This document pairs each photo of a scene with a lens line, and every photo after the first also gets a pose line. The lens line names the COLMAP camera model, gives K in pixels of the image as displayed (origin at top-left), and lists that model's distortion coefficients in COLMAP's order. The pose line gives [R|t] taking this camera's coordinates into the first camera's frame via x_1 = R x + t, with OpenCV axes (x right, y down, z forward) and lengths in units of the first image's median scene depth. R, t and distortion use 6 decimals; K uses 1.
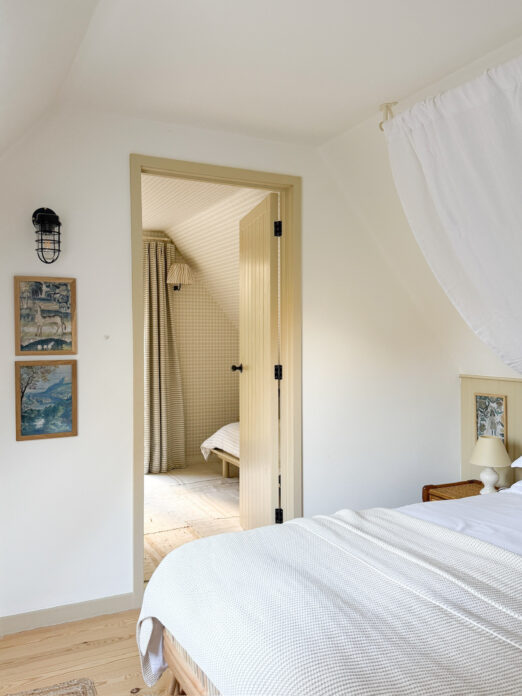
lens RADIAL K [[610.7, 0, 261.4], [0, 610.7, 346.1], [0, 0, 1]] dist [0.010235, 0.008294]
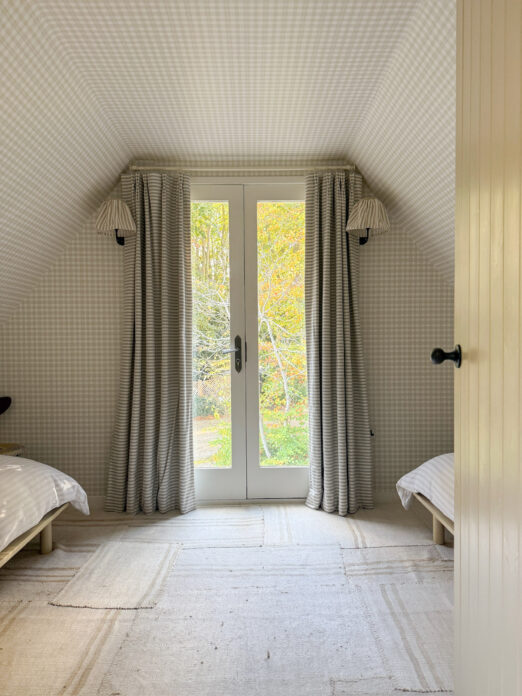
lens RADIAL K [[486.6, 0, 263.3], [0, 486.6, 345.5], [0, 0, 1]] dist [0.028337, -0.009029]
pose [[0.903124, 0.008523, -0.429296, -0.008383], [-0.009601, 0.999954, -0.000346, 0.022099], [0.429273, 0.004434, 0.903164, 0.478882]]
